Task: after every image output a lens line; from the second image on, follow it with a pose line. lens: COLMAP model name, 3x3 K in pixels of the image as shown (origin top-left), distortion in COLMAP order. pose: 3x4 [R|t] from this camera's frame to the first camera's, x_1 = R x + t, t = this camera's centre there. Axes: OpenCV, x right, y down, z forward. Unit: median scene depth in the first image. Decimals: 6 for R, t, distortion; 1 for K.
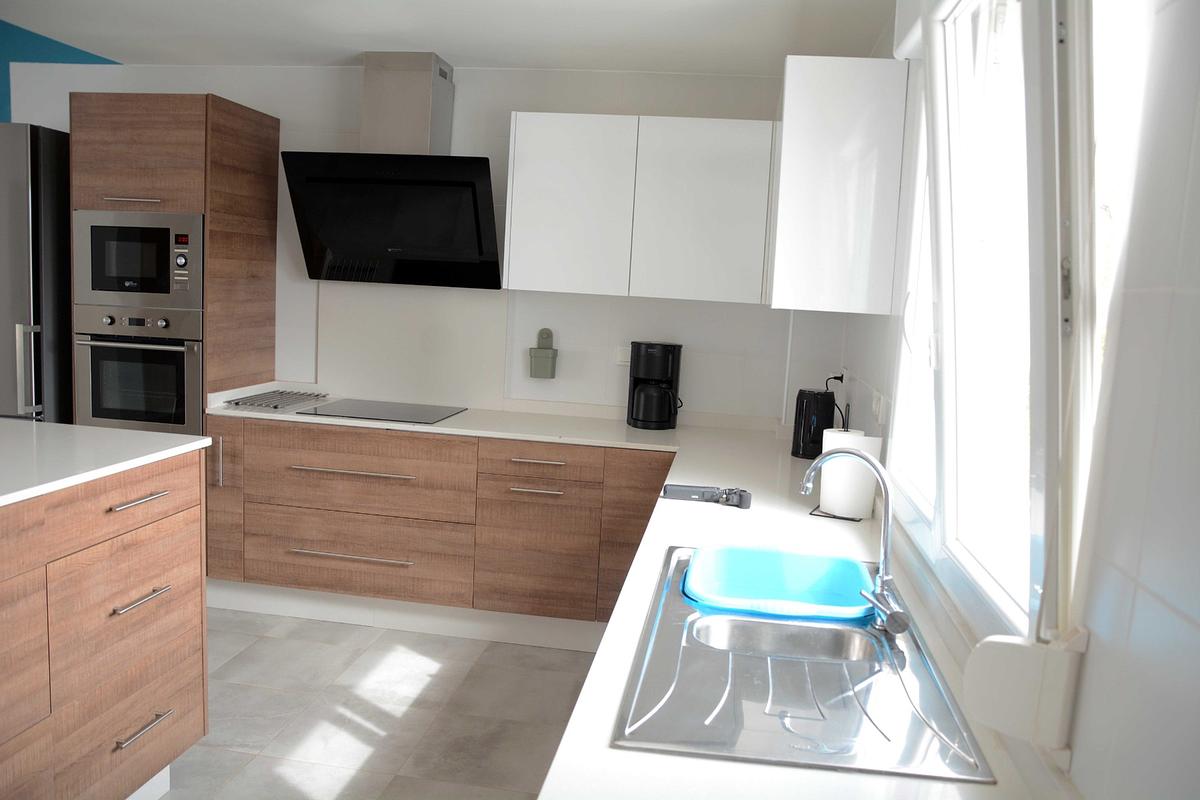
lens RADIAL K [[952.5, 0, 608.7], [0, 952.5, 417.0], [0, 0, 1]] dist [-0.151726, 0.127141]
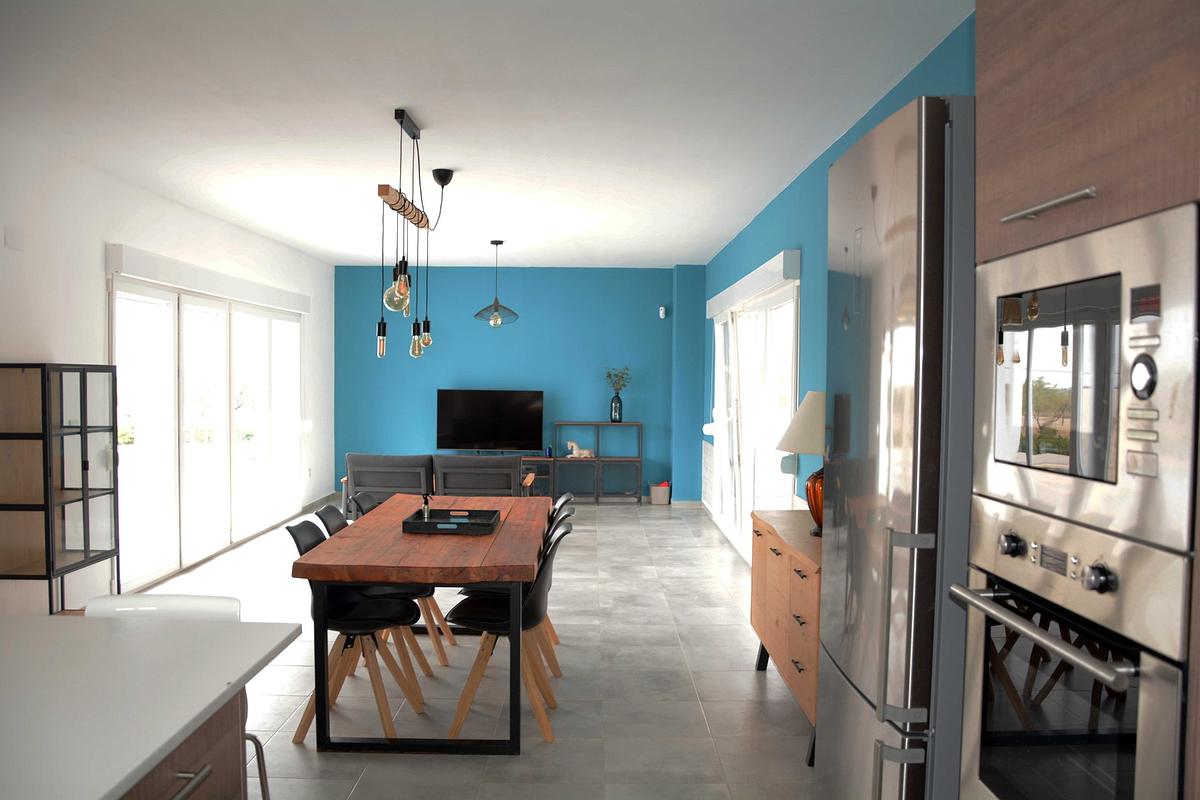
lens RADIAL K [[952.5, 0, 598.5], [0, 952.5, 398.0], [0, 0, 1]] dist [-0.151726, 0.127141]
pose [[0.139998, -0.033443, -0.989587, -0.205154], [-0.137338, 0.989113, -0.052856, -0.126688], [0.980581, 0.143307, 0.133881, 0.817250]]
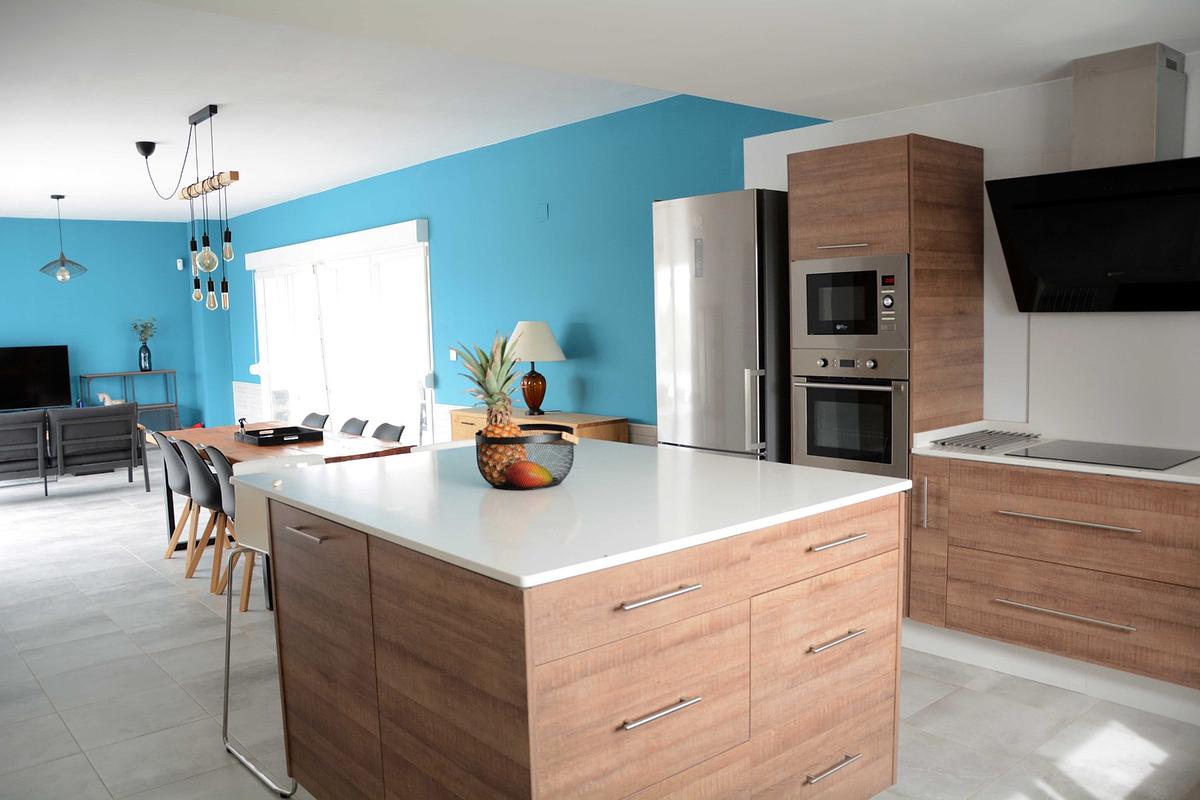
lens RADIAL K [[952.5, 0, 614.4], [0, 952.5, 417.9], [0, 0, 1]] dist [-0.151726, 0.127141]
pose [[0.747992, -0.003992, -0.663695, -0.005613], [-0.021305, 0.999322, -0.030023, -0.005029], [0.663365, 0.036597, 0.747400, 0.040469]]
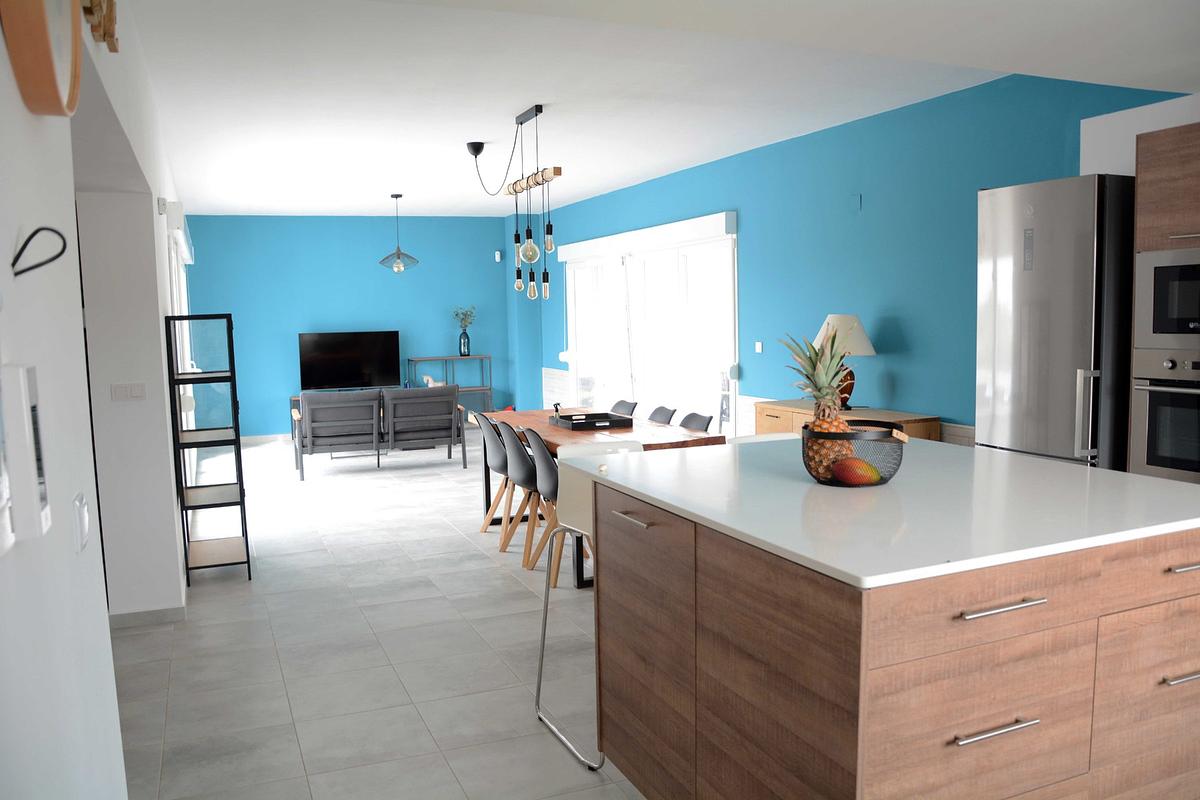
lens RADIAL K [[952.5, 0, 616.8], [0, 952.5, 417.4], [0, 0, 1]] dist [-0.151726, 0.127141]
pose [[0.516013, 0.025628, -0.856197, -0.026645], [-0.065142, 0.997832, -0.009392, -0.004305], [0.854100, 0.060620, 0.516564, 0.024740]]
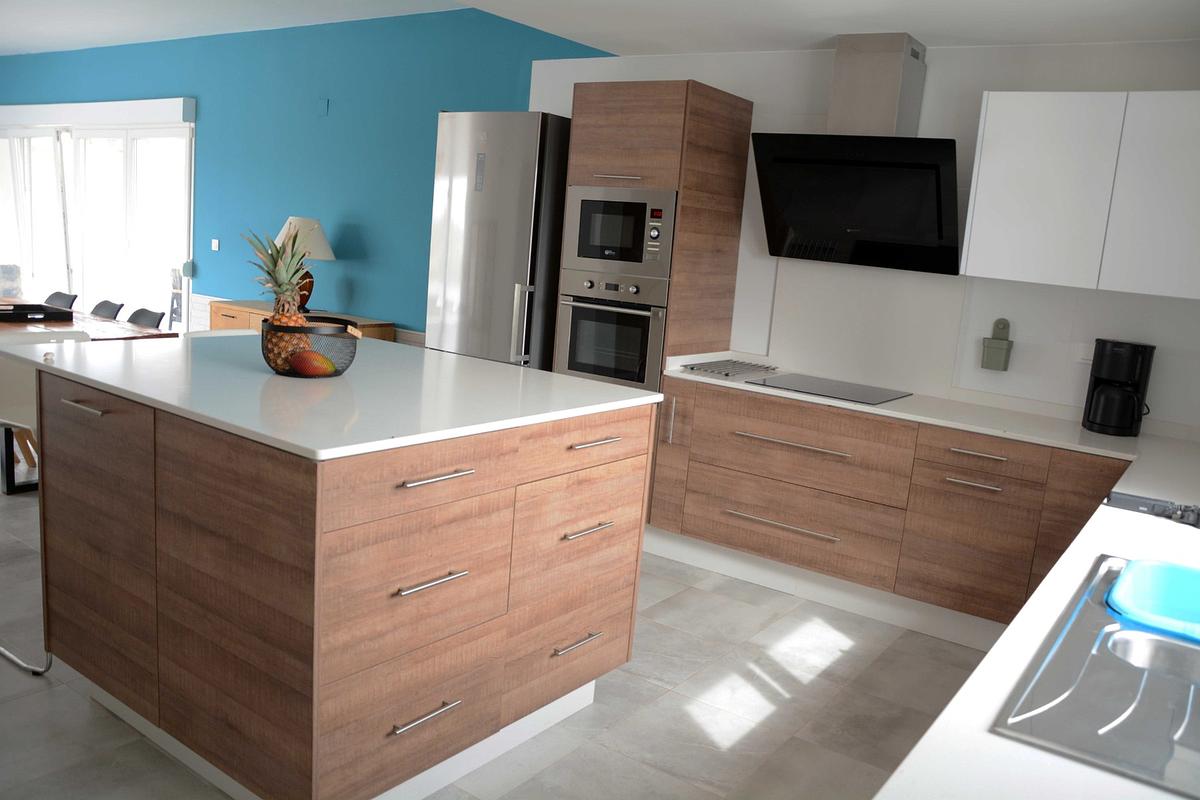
lens RADIAL K [[952.5, 0, 611.5], [0, 952.5, 417.9], [0, 0, 1]] dist [-0.151726, 0.127141]
pose [[0.887483, 0.103860, -0.448985, 0.016861], [-0.095498, 0.994572, 0.041299, 0.006381], [0.450837, 0.006225, 0.892584, -0.018141]]
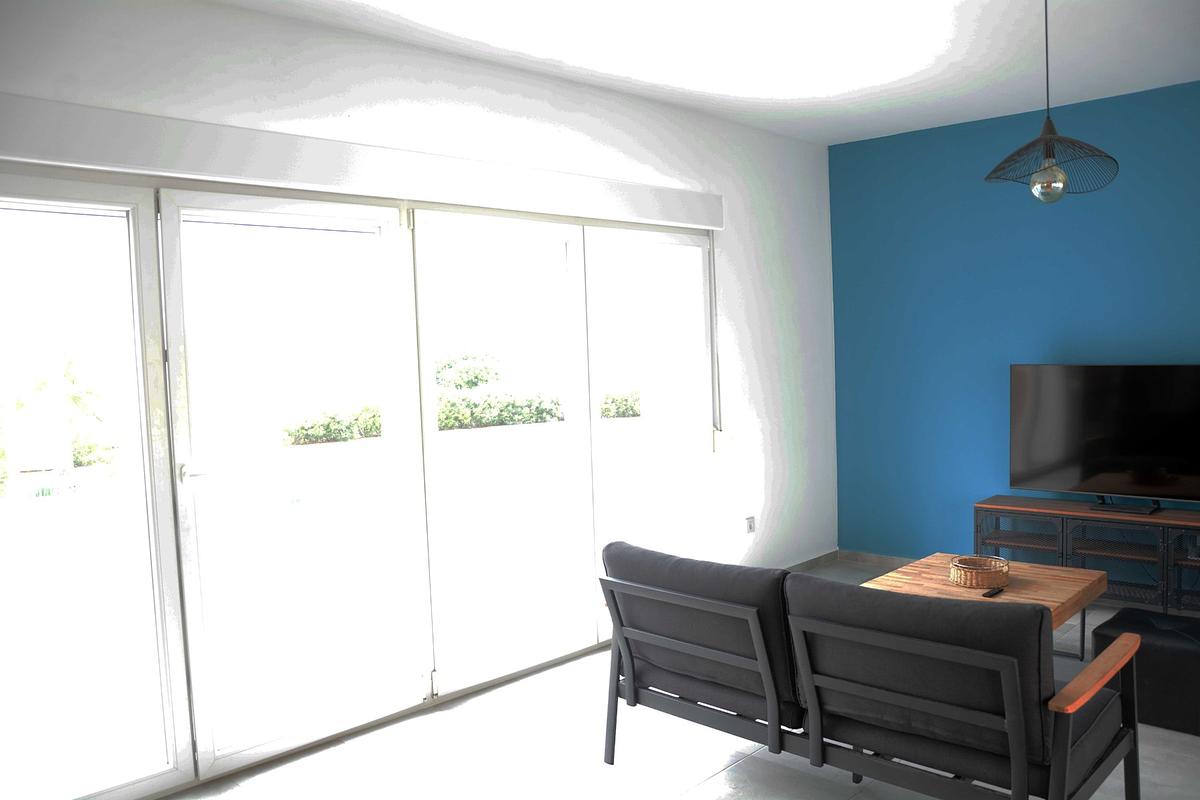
lens RADIAL K [[952.5, 0, 608.6], [0, 952.5, 414.6], [0, 0, 1]] dist [-0.151726, 0.127141]
pose [[-0.583519, 0.018252, -0.811895, -1.723167], [-0.111977, 0.988390, 0.102699, -0.245712], [0.804343, 0.150840, -0.574700, 1.053236]]
